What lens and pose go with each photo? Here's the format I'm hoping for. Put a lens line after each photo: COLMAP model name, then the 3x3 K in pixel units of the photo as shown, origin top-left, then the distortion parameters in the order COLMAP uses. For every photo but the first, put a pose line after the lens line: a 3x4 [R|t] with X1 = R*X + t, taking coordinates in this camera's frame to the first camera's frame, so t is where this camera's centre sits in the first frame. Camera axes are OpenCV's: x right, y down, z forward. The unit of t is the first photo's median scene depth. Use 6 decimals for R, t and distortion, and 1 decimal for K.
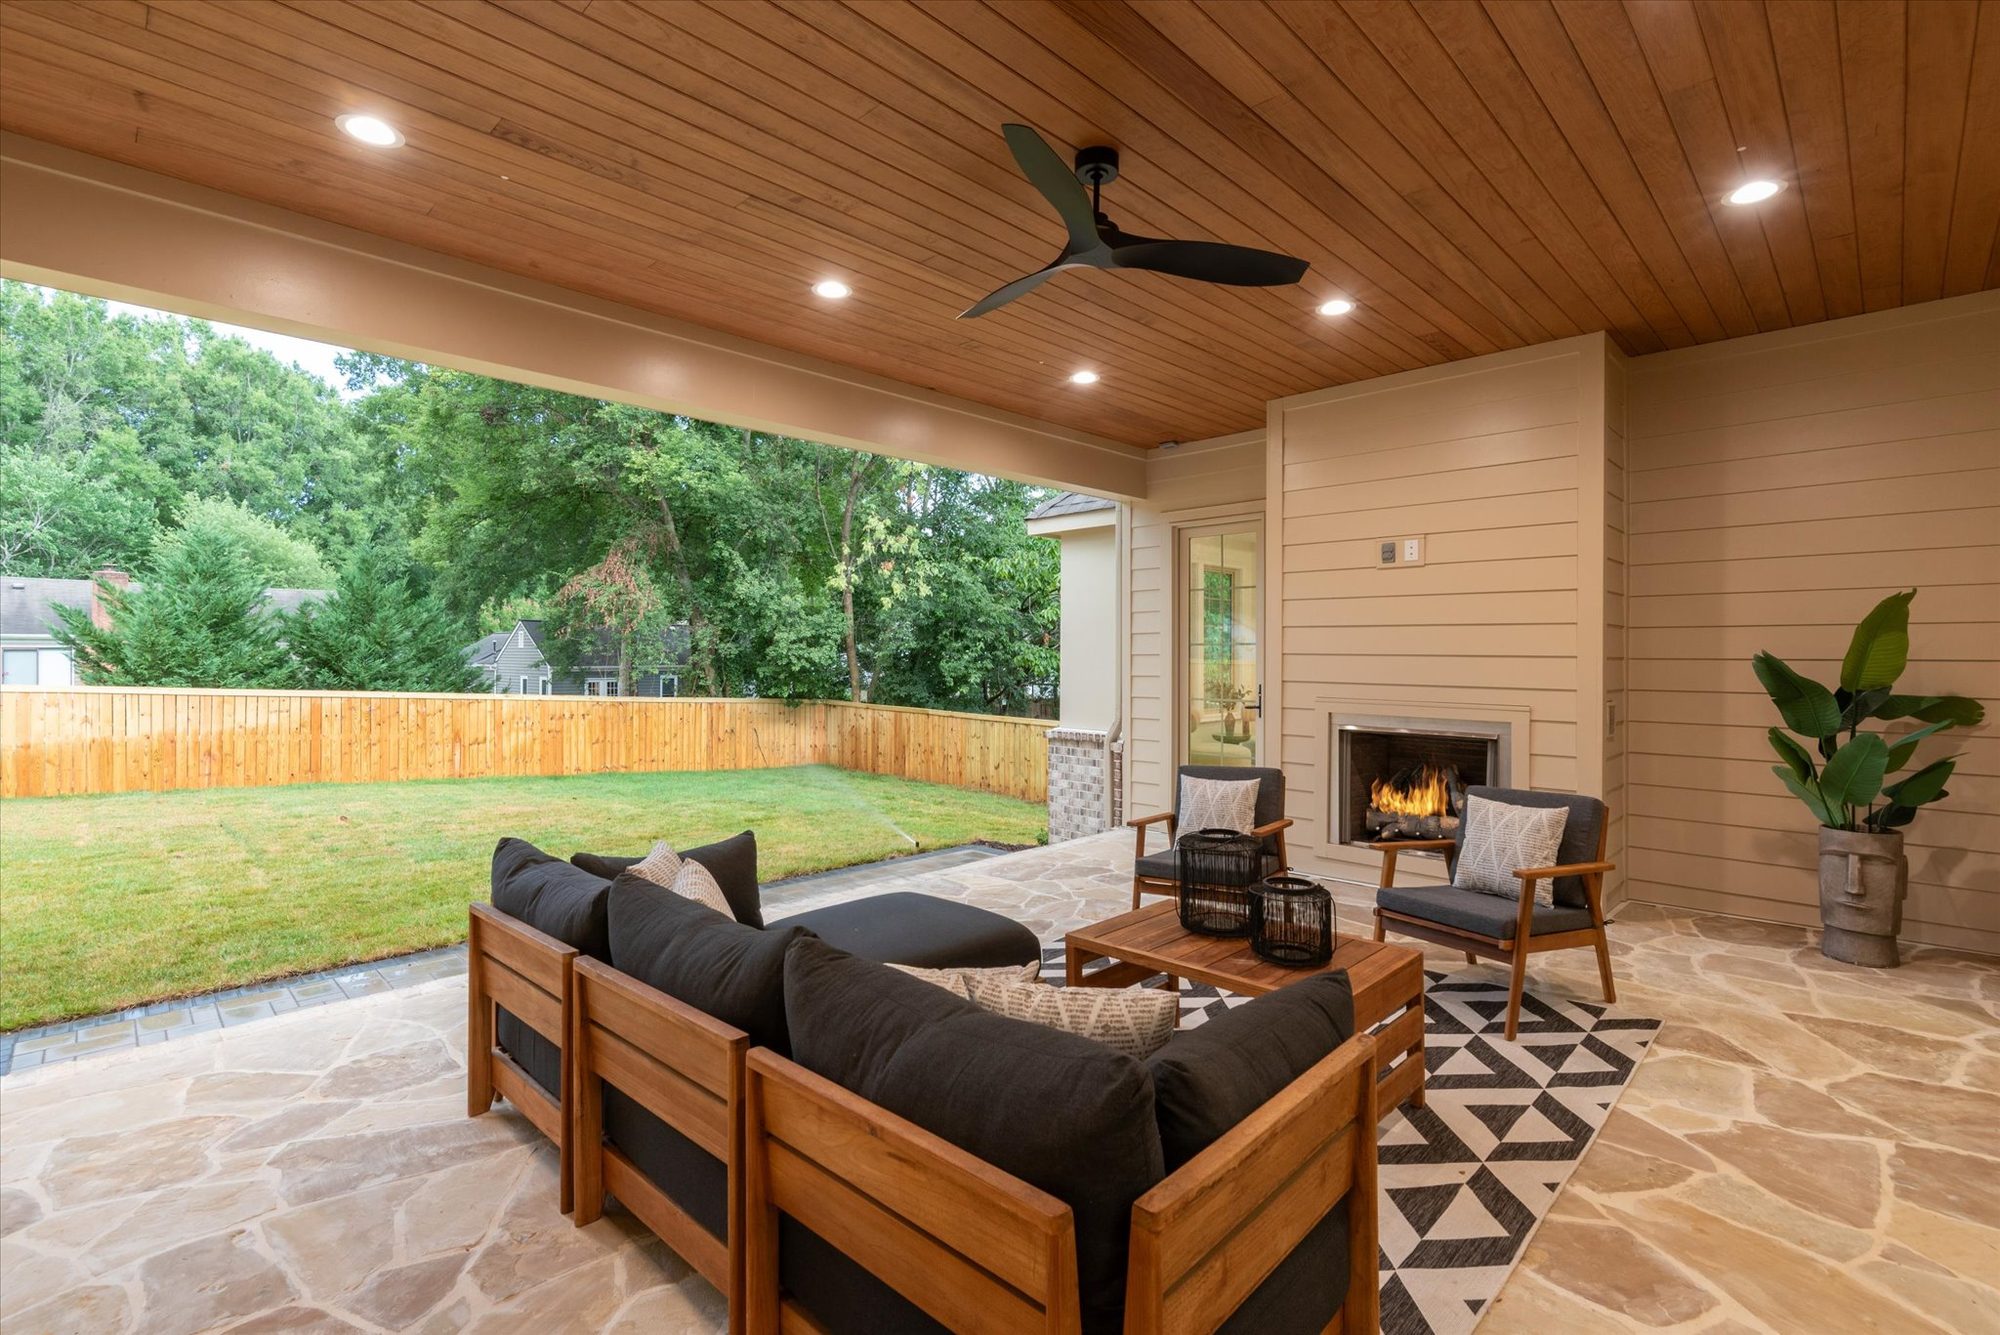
lens RADIAL K [[885.0, 0, 1008.2], [0, 885.0, 659.3], [0, 0, 1]] dist [0.002837, 0.000198]
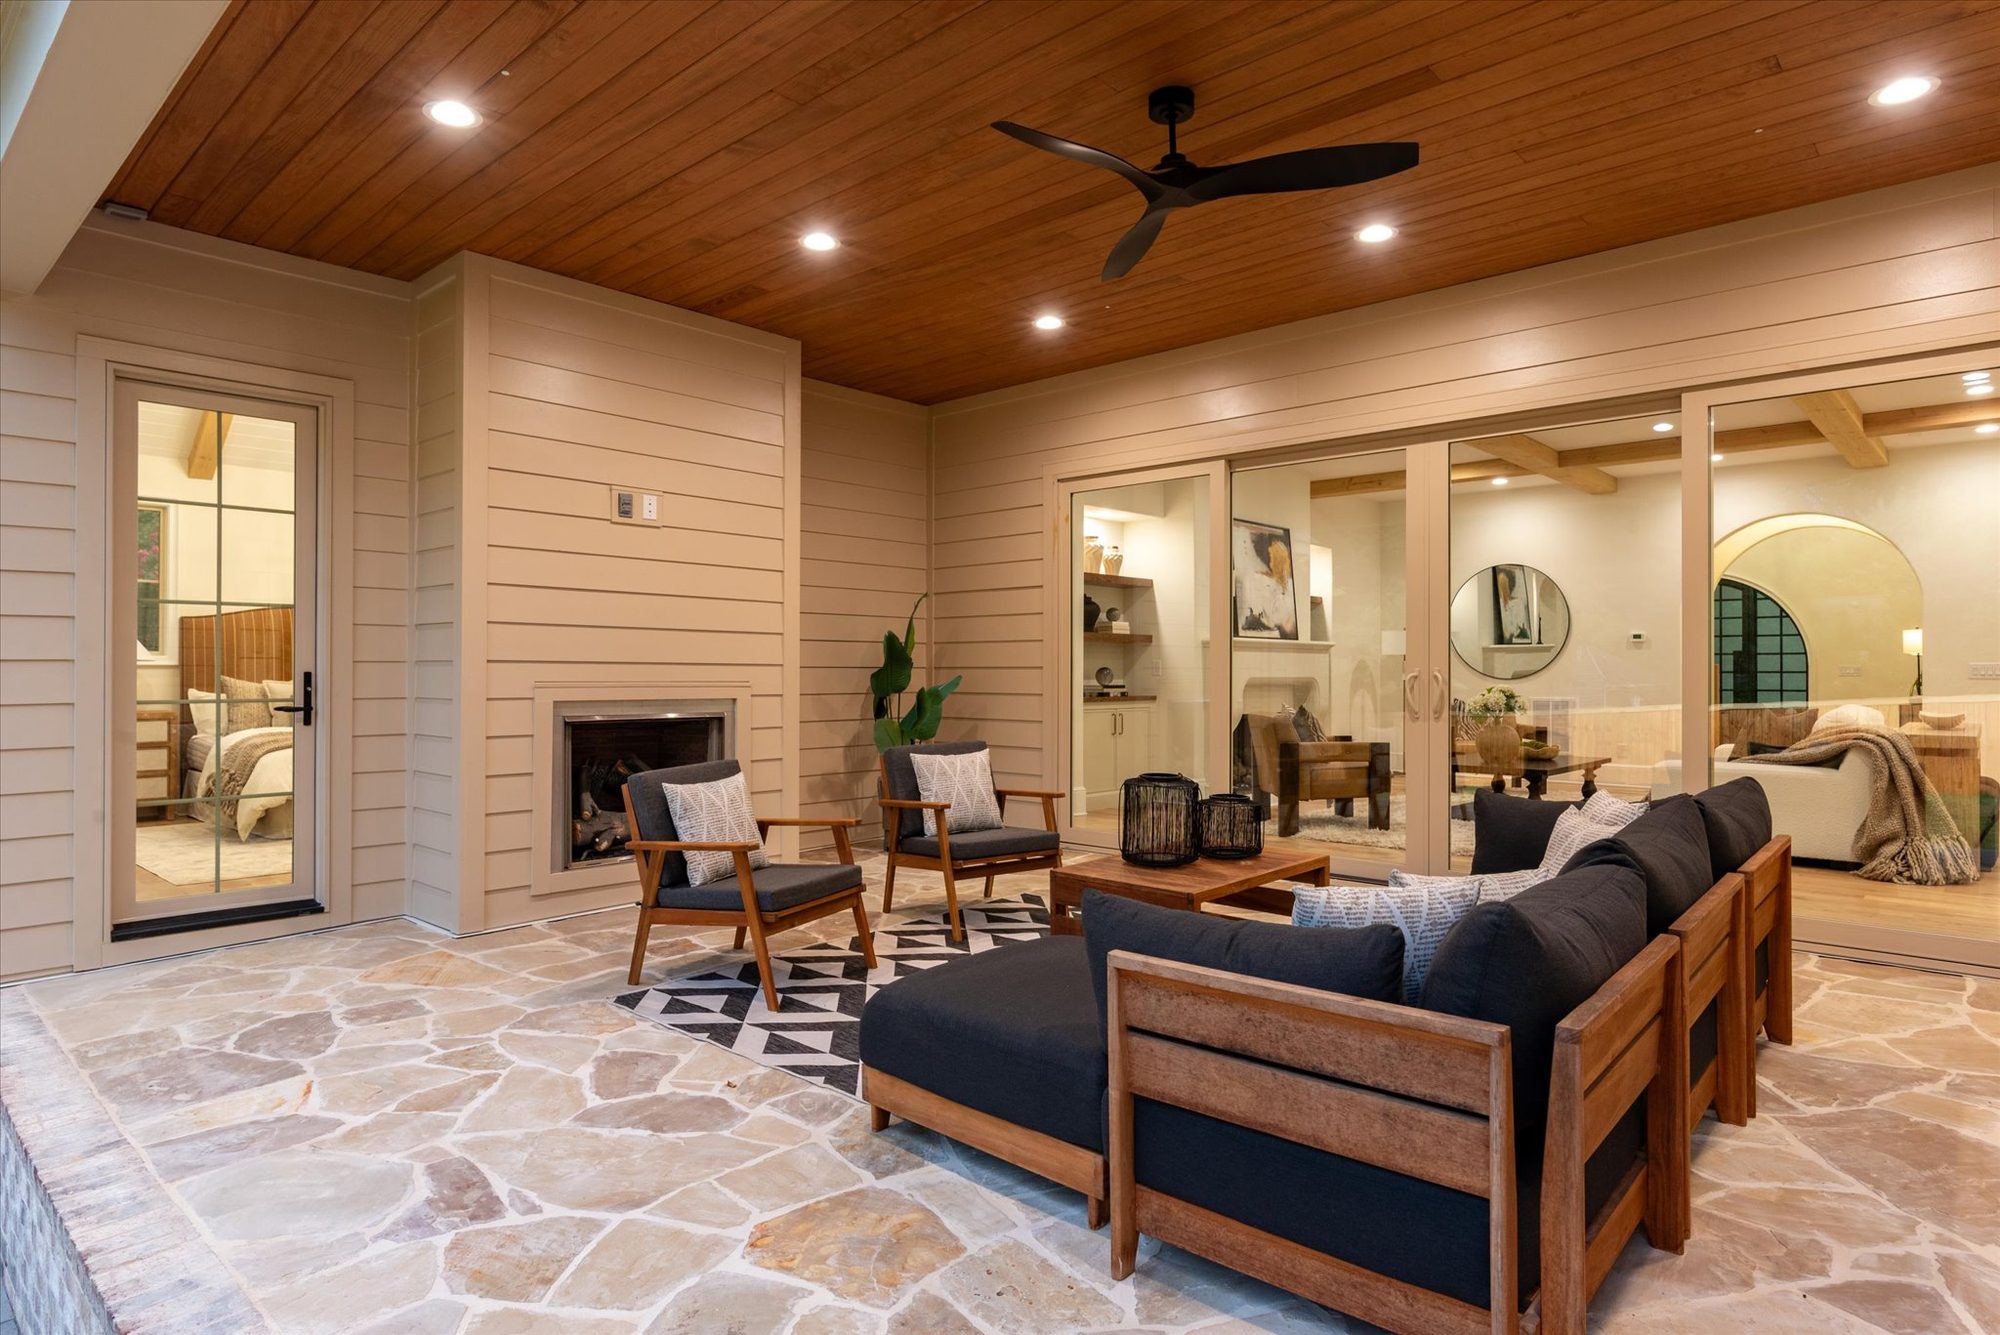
lens RADIAL K [[1074.9, 0, 1010.2], [0, 1074.9, 666.7], [0, 0, 1]] dist [-0.001223, 0.002637]
pose [[-0.004509, -0.000259, 0.999990, -0.611303], [0.006162, 0.999981, 0.000287, 0.035461], [-0.999971, 0.006164, -0.004507, 0.665592]]
